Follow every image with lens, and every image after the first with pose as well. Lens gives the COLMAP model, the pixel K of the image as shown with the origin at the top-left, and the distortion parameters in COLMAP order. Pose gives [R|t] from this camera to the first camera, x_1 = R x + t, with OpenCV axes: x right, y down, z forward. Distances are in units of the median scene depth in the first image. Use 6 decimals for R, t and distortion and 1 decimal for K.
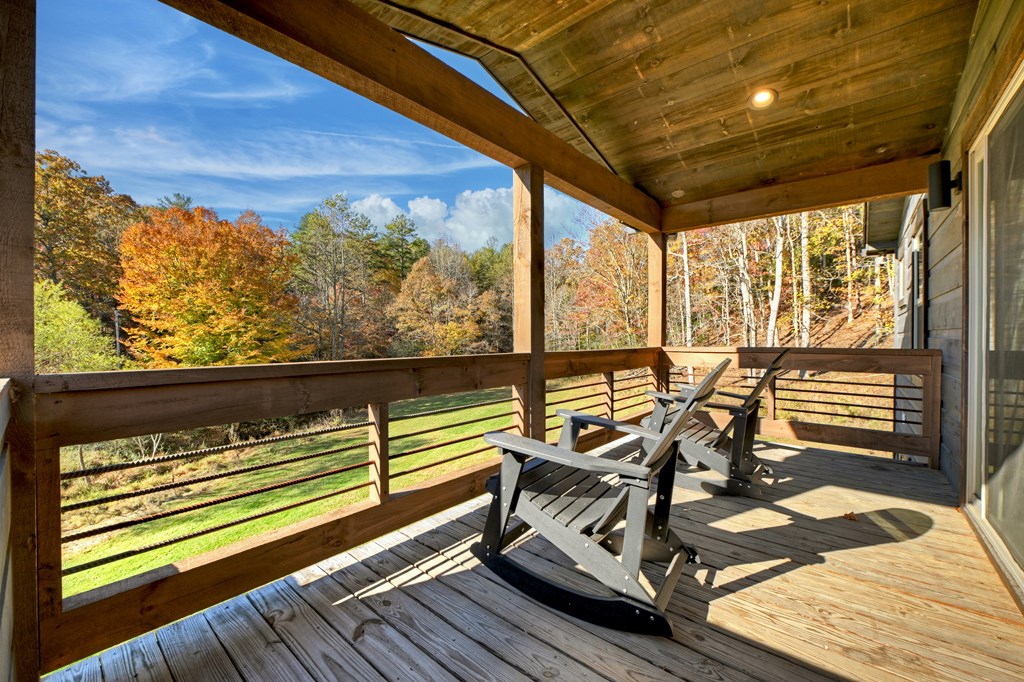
lens RADIAL K [[411.8, 0, 520.8], [0, 411.8, 336.9], [0, 0, 1]] dist [-0.024680, -0.000224]
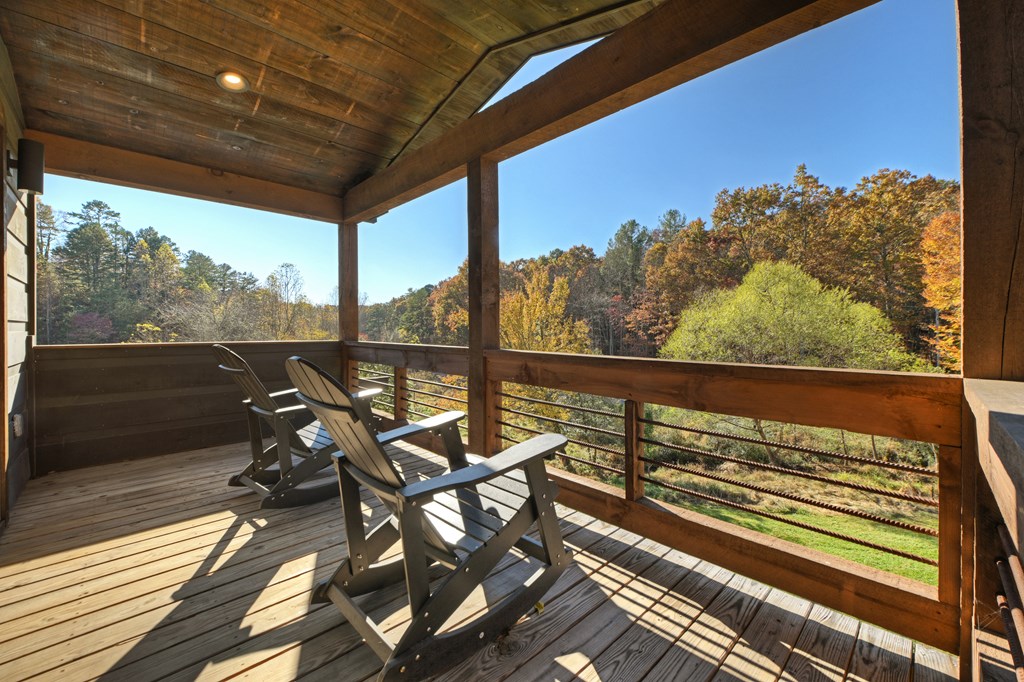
lens RADIAL K [[411.8, 0, 520.8], [0, 411.8, 336.9], [0, 0, 1]] dist [-0.024680, -0.000224]
pose [[-0.103387, 0.014295, -0.994538, 0.069869], [-0.008584, 0.999847, 0.015264, -0.000378], [0.994604, 0.010115, -0.103249, 0.084009]]
